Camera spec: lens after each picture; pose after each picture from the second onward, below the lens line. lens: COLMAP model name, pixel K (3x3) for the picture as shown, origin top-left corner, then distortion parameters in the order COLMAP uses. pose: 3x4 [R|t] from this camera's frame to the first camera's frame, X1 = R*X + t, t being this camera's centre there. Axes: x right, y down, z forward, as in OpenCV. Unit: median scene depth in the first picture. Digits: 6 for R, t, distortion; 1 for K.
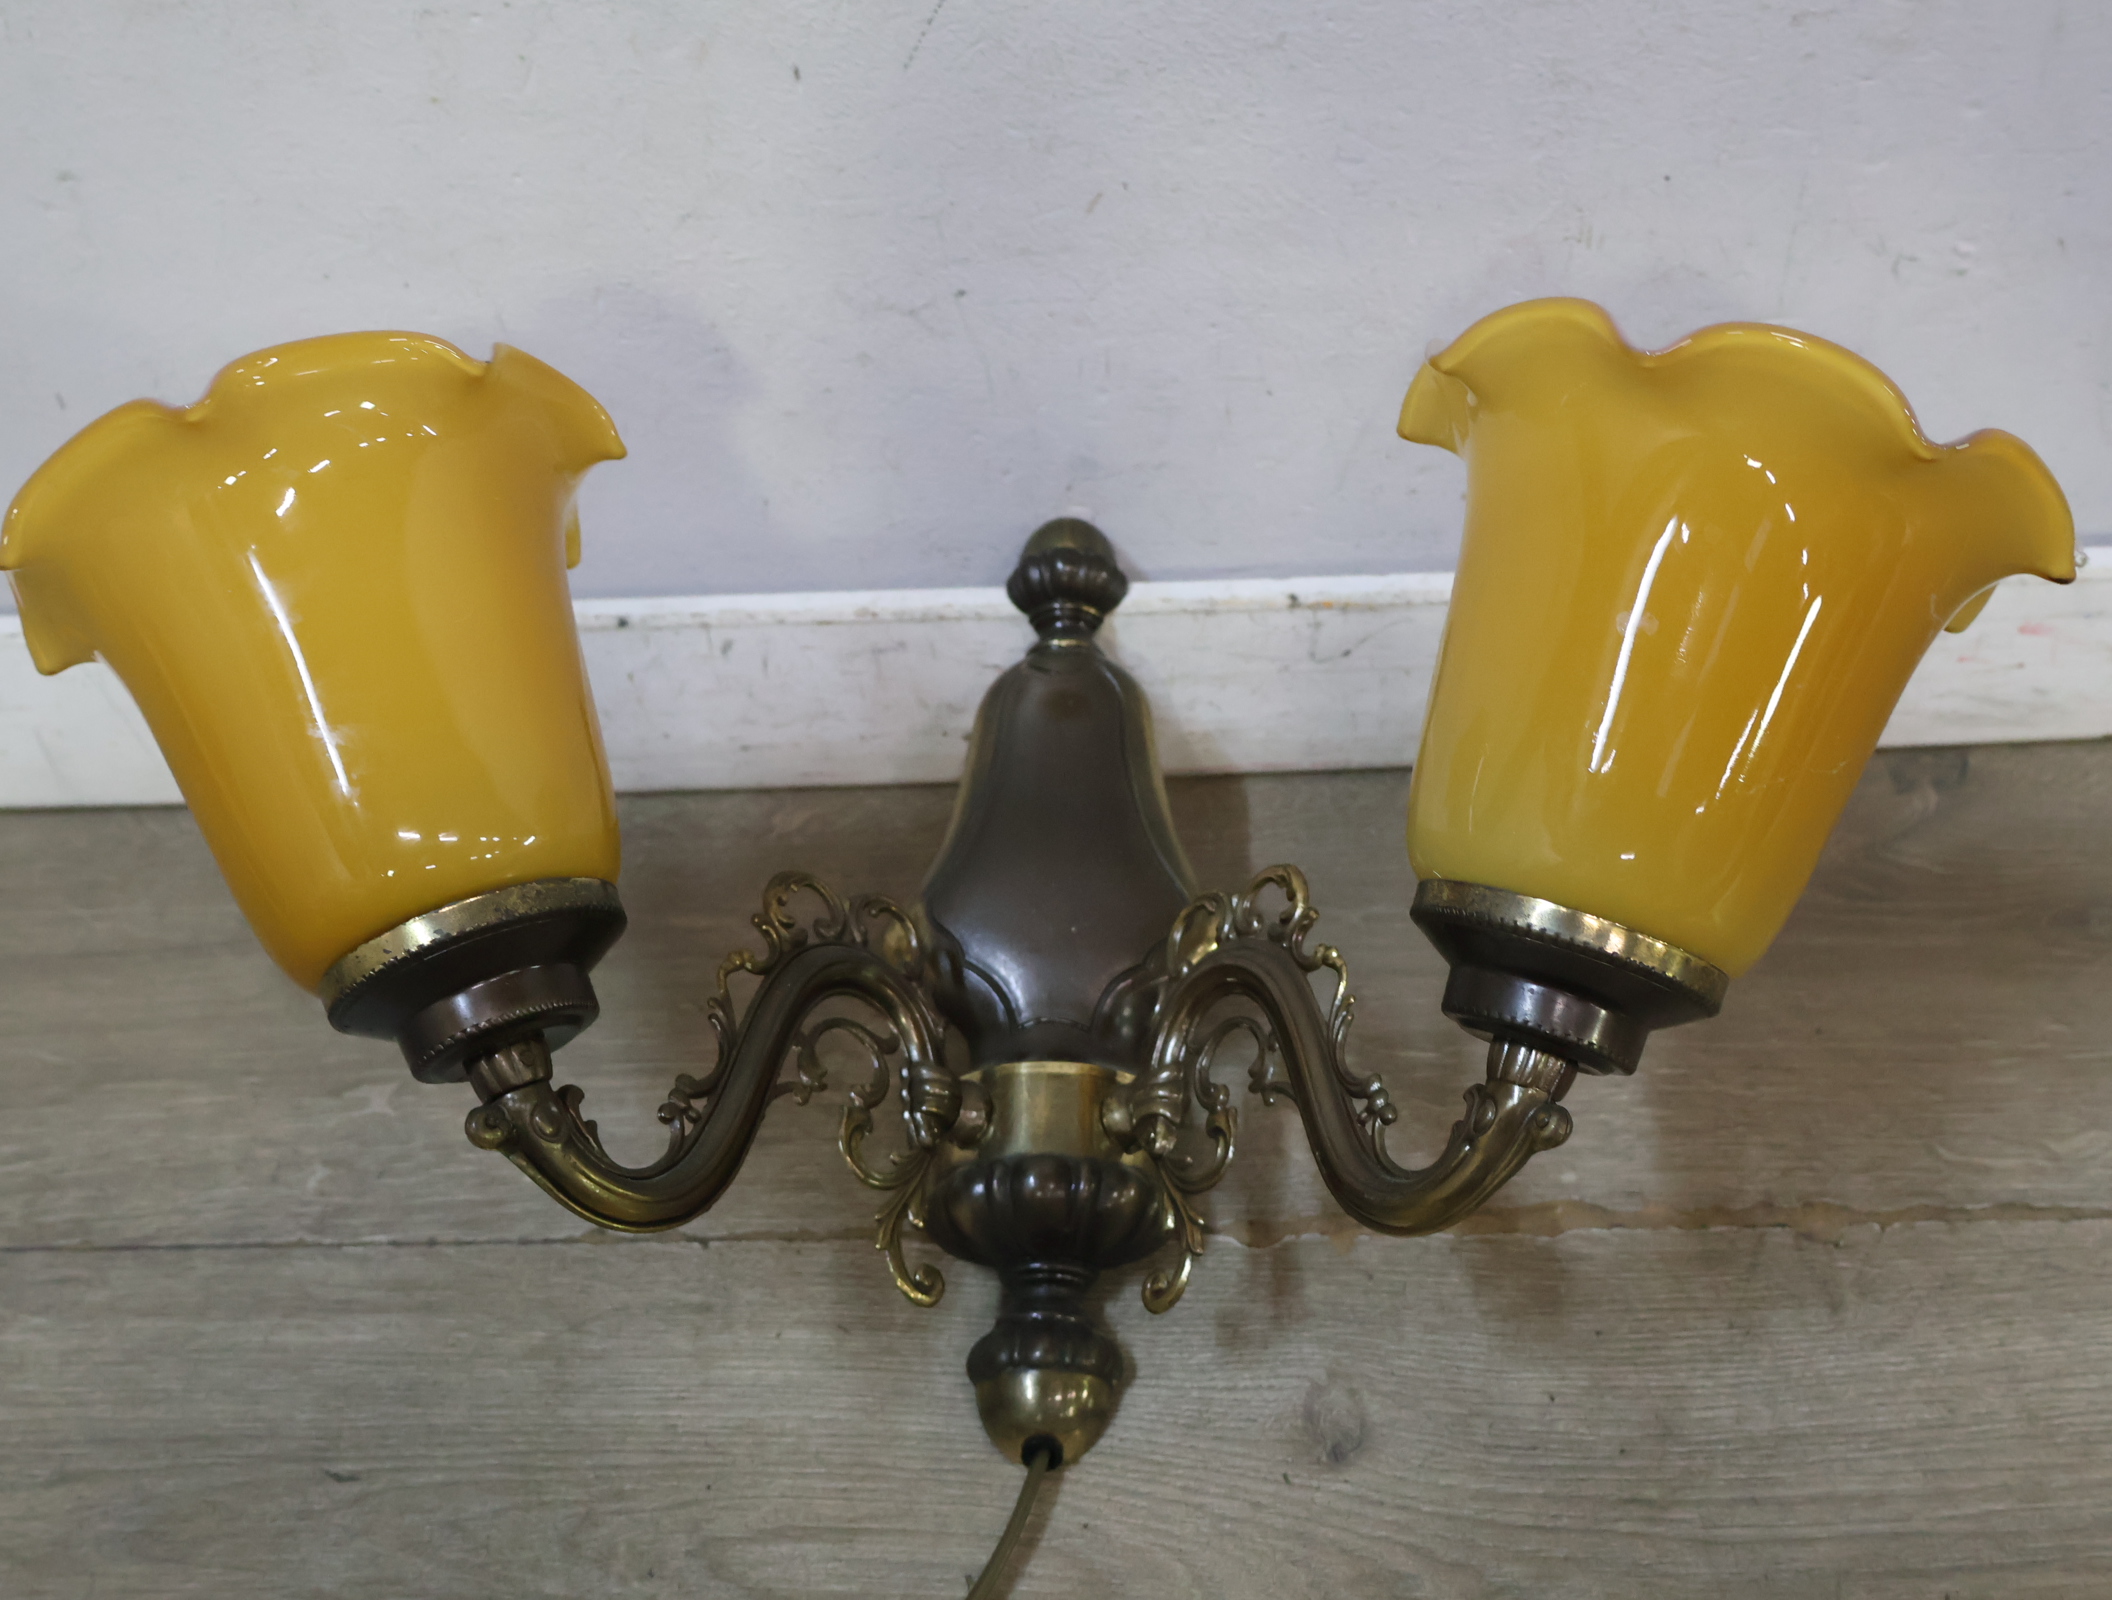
lens RADIAL K [[2268.2, 0, 1051.2], [0, 2268.2, 800.1], [0, 0, 1]] dist [0.005893, -0.000496]
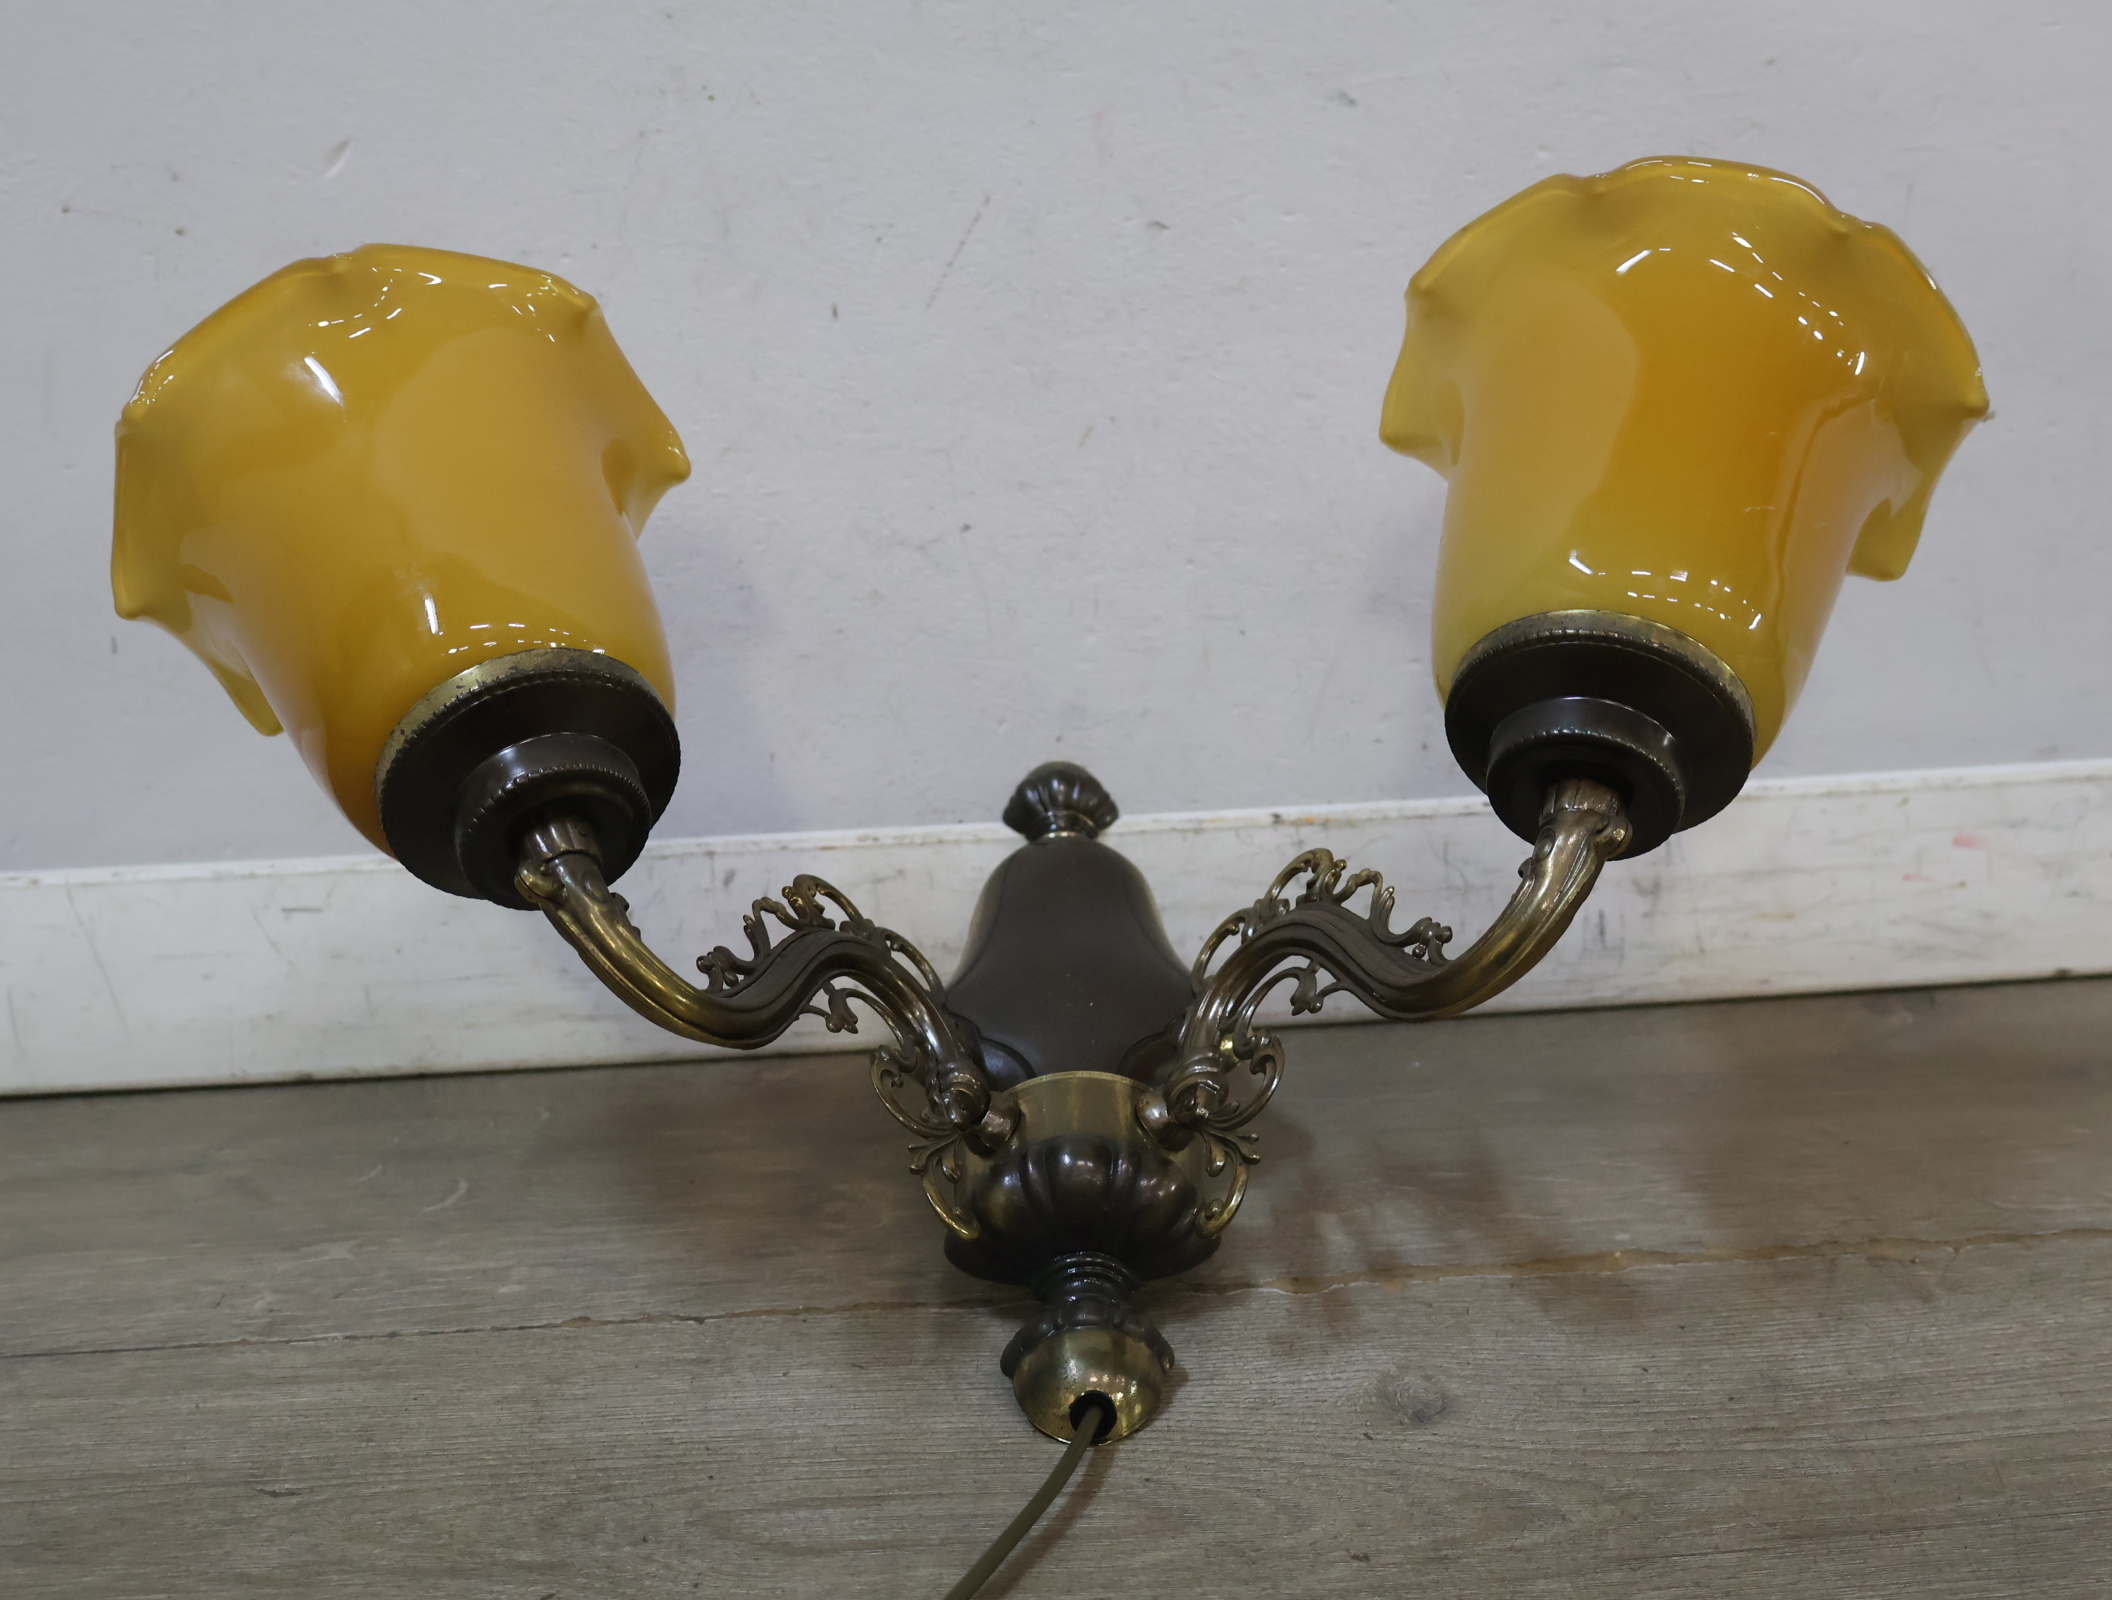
lens RADIAL K [[2280.4, 0, 1051.4], [0, 2280.4, 801.4], [0, 0, 1]] dist [0.006020, -0.004210]
pose [[0.998109, 0.003790, 0.061348, -0.070901], [0.027657, 0.863657, -0.503321, 0.493488], [-0.054891, 0.504066, 0.861919, 0.100896]]
